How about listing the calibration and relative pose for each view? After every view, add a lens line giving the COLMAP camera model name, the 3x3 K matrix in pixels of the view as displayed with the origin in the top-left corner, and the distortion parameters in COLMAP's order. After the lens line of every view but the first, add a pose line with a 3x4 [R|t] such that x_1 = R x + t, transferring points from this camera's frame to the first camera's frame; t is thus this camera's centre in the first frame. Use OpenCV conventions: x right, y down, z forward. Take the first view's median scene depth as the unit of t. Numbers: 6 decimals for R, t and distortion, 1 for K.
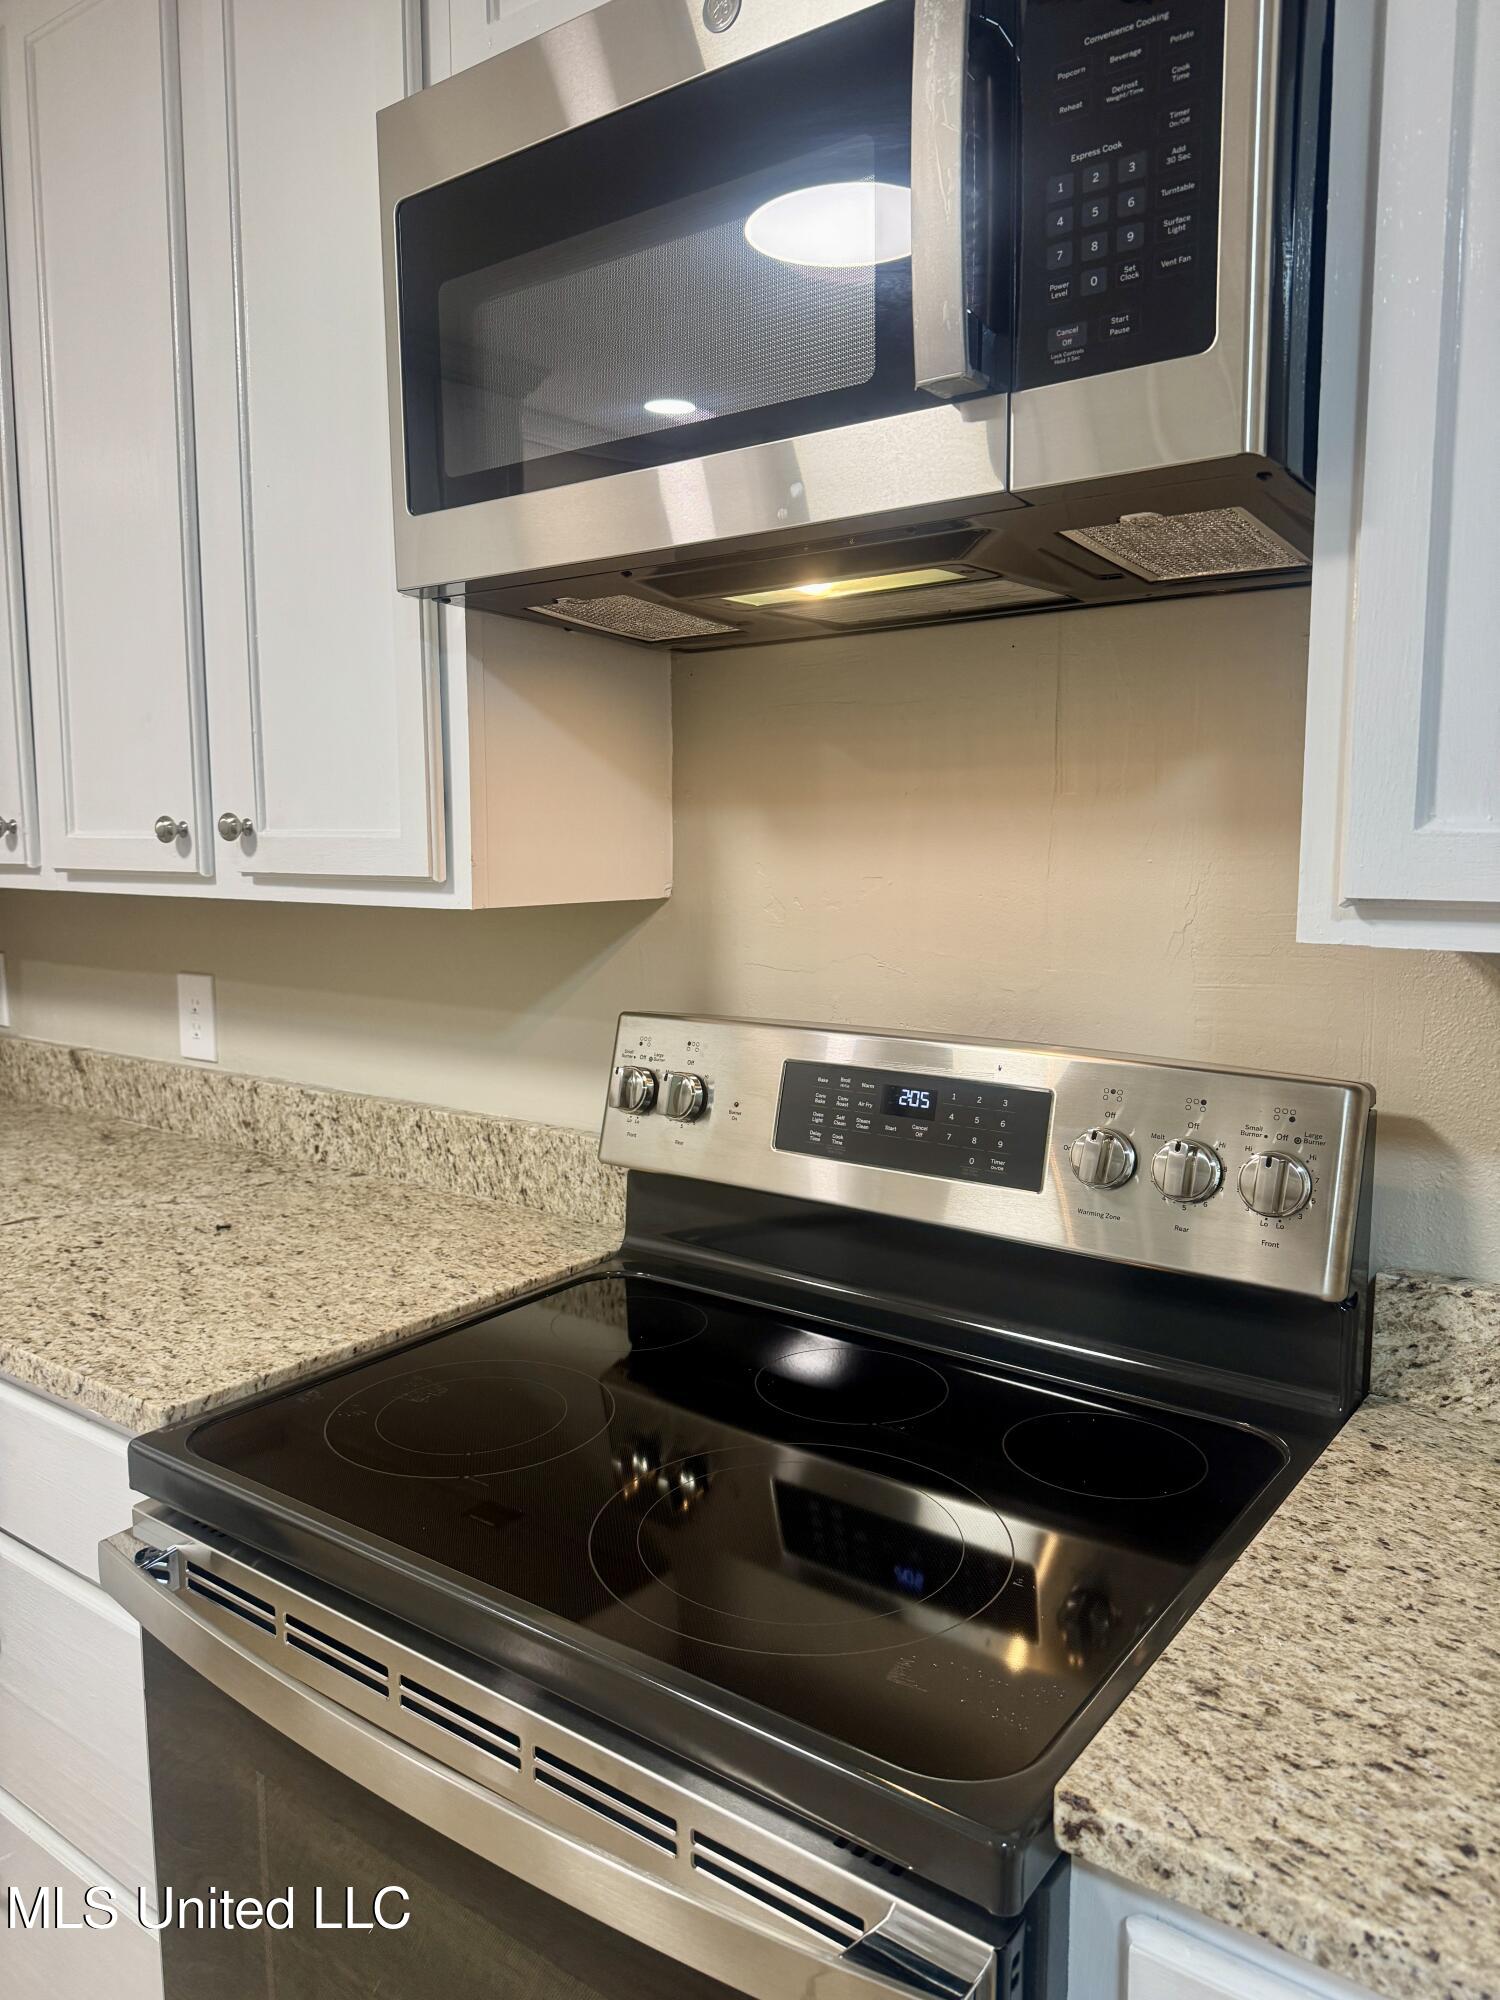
lens RADIAL K [[1402.8, 0, 750.4], [0, 1402.8, 1008.9], [0, 0, 1]] dist [0.057818, -0.074591]
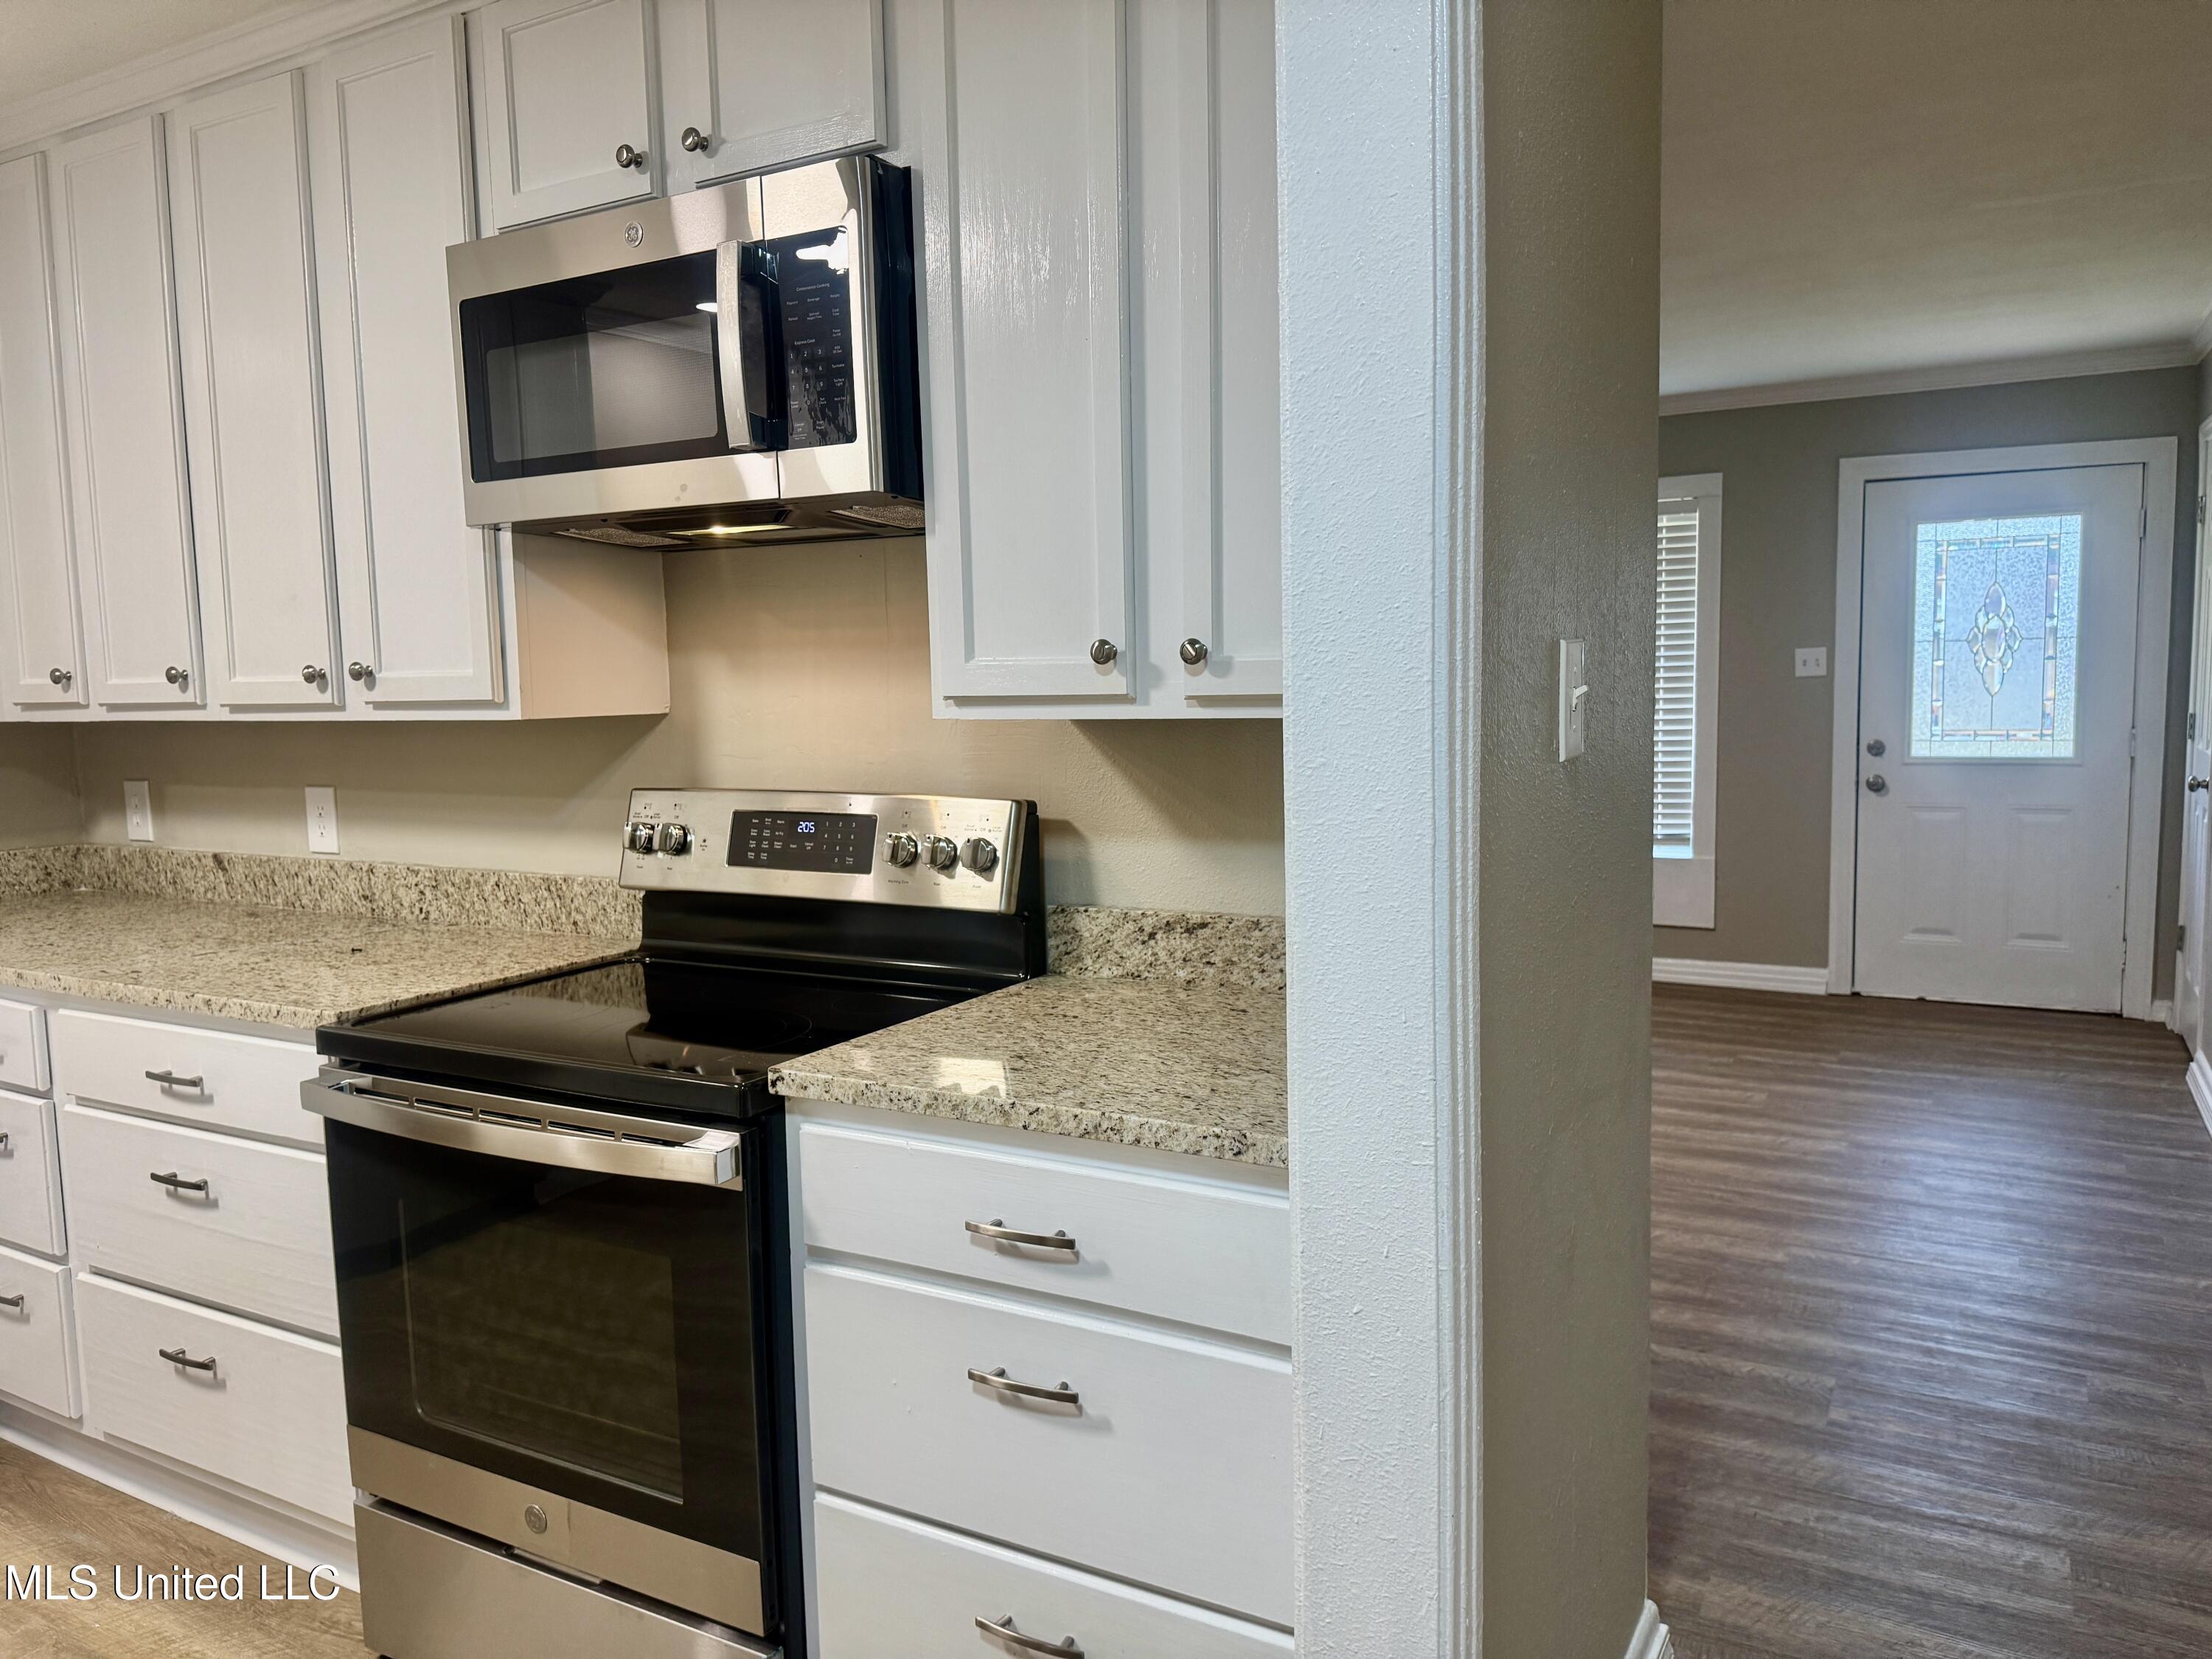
lens RADIAL K [[1551.5, 0, 1120.7], [0, 1551.5, 827.3], [0, 0, 1]] dist [0.057818, -0.074591]
pose [[0.990921, -0.031898, 0.130604, 0.210086], [0.035266, 0.999100, -0.023551, 0.102844], [-0.129735, 0.027943, 0.991155, -0.739575]]
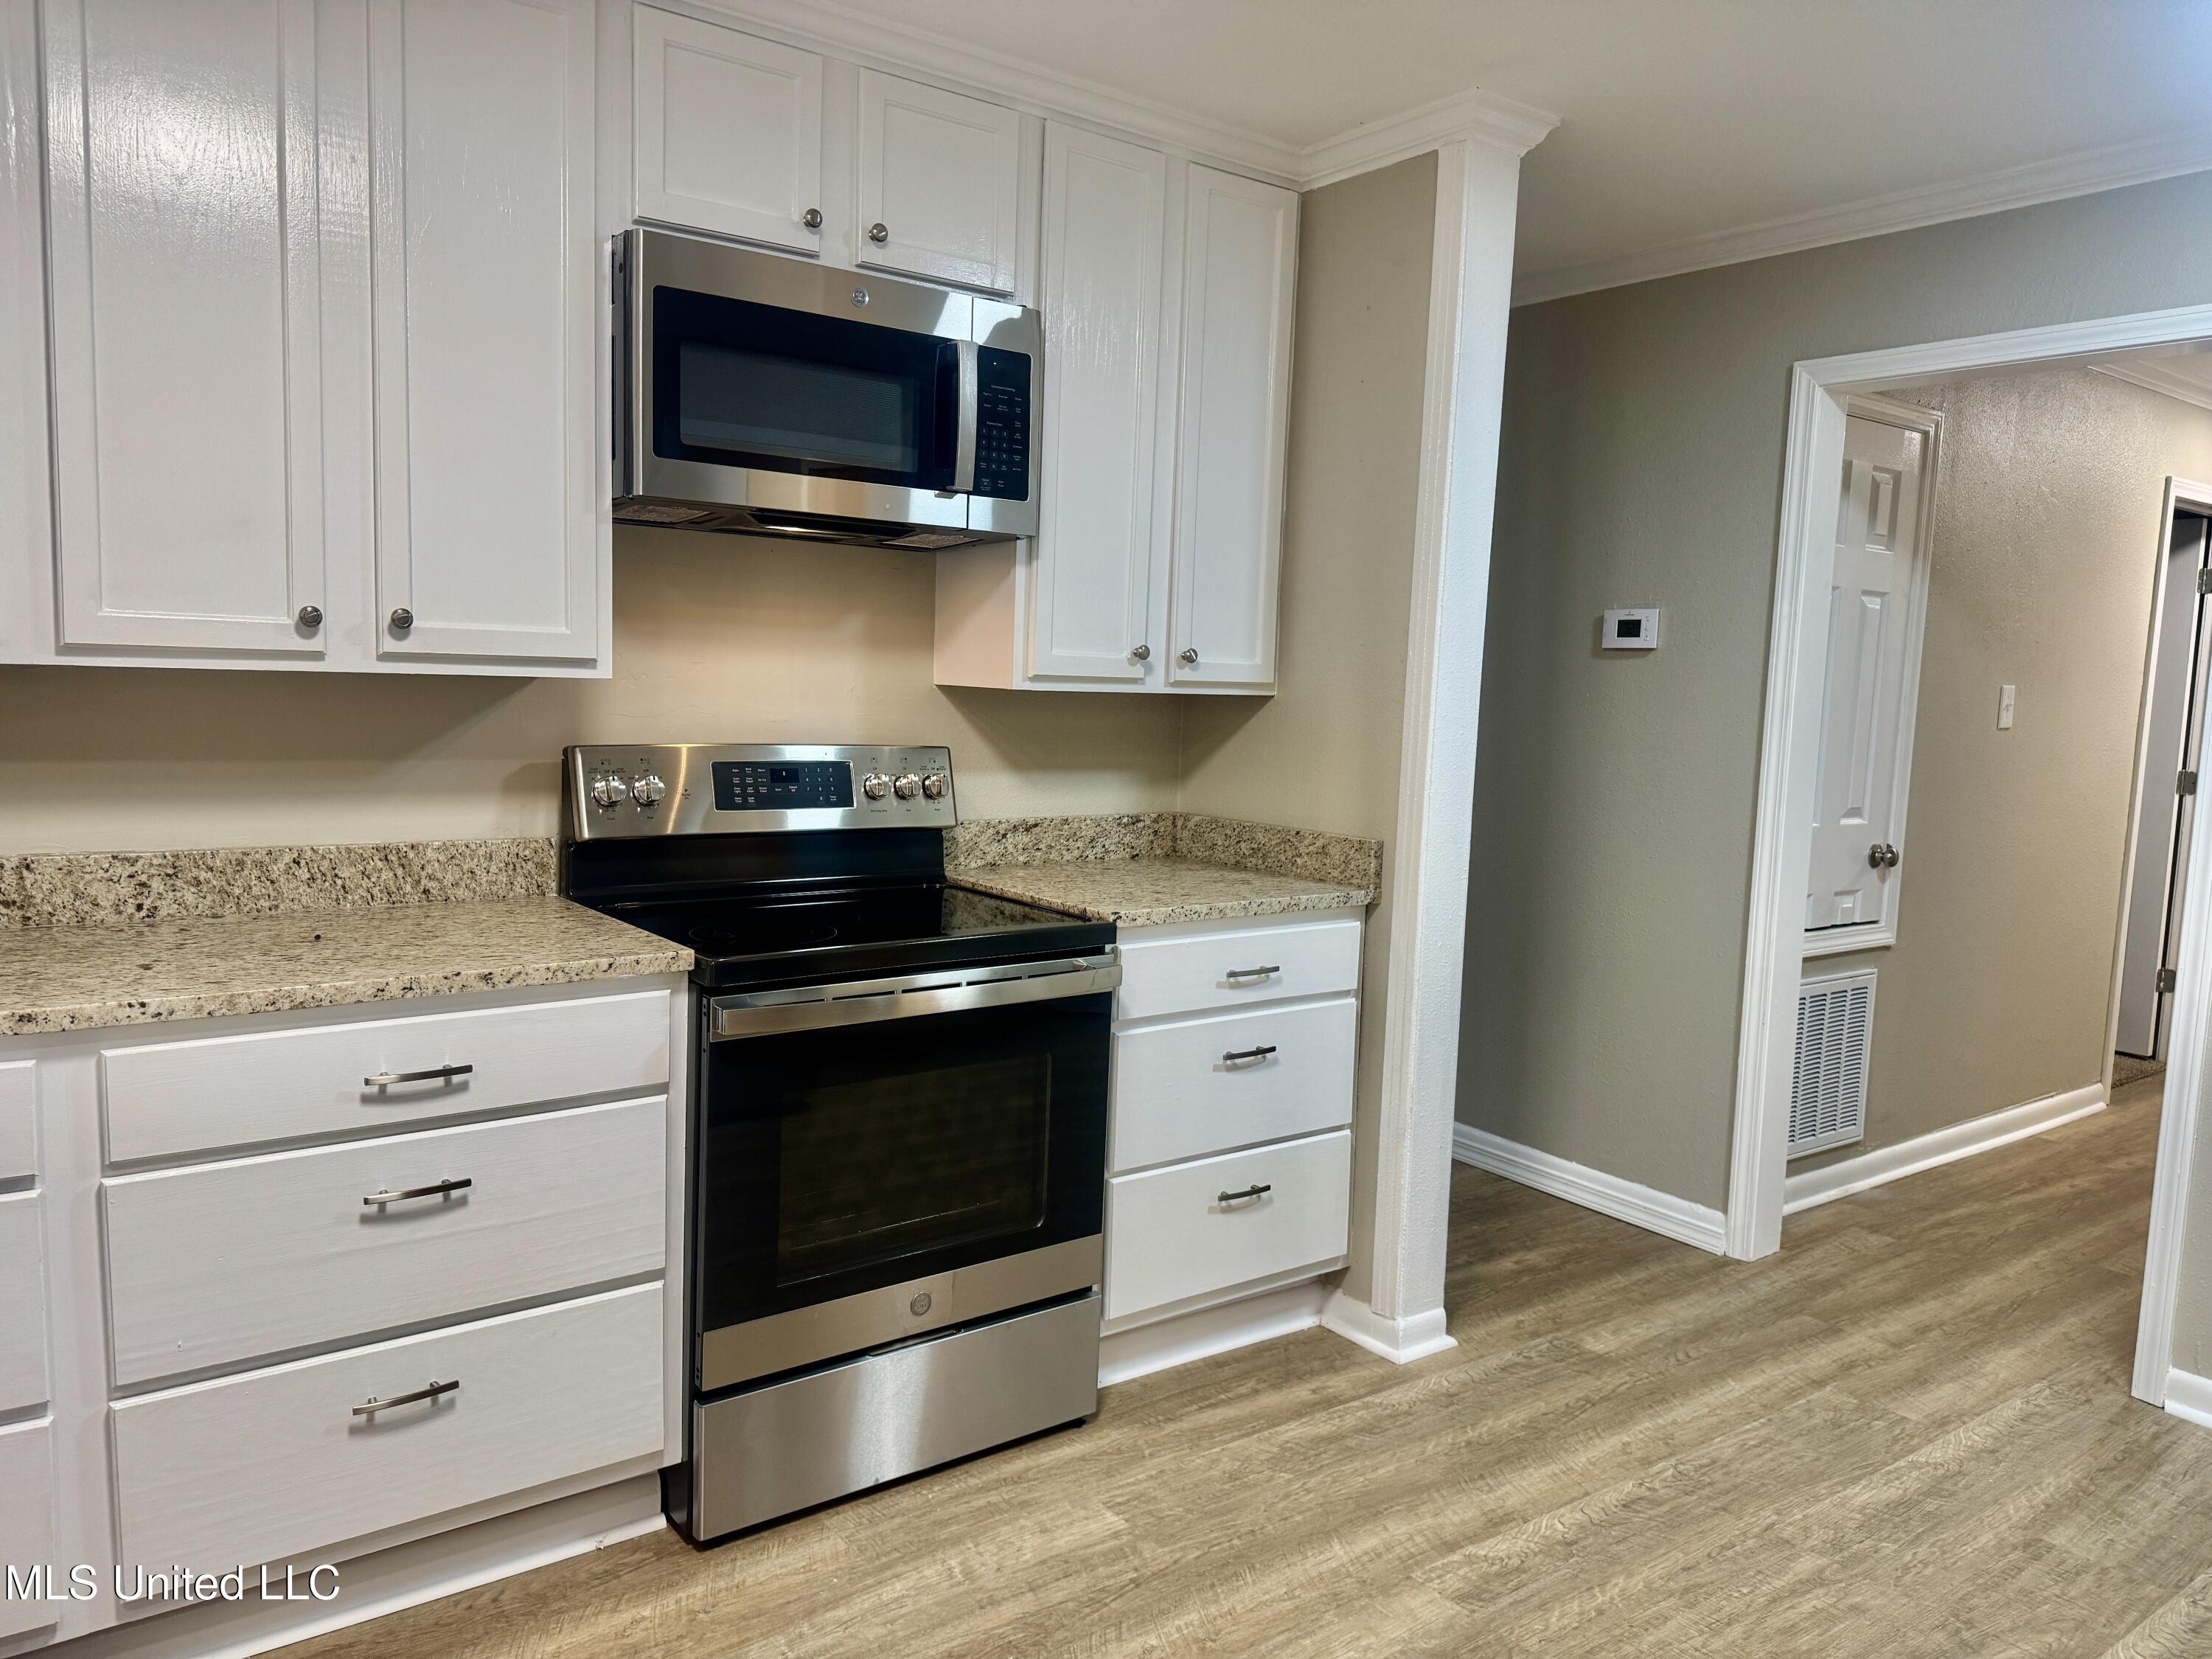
lens RADIAL K [[1551.5, 0, 1106.8], [0, 1551.5, 831.0], [0, 0, 1]] dist [0.057818, -0.074591]
pose [[0.286287, -0.091027, 0.953810, -1.611750], [0.081731, 0.994169, 0.070347, 0.022637], [-0.954652, 0.057817, 0.292057, -0.078440]]
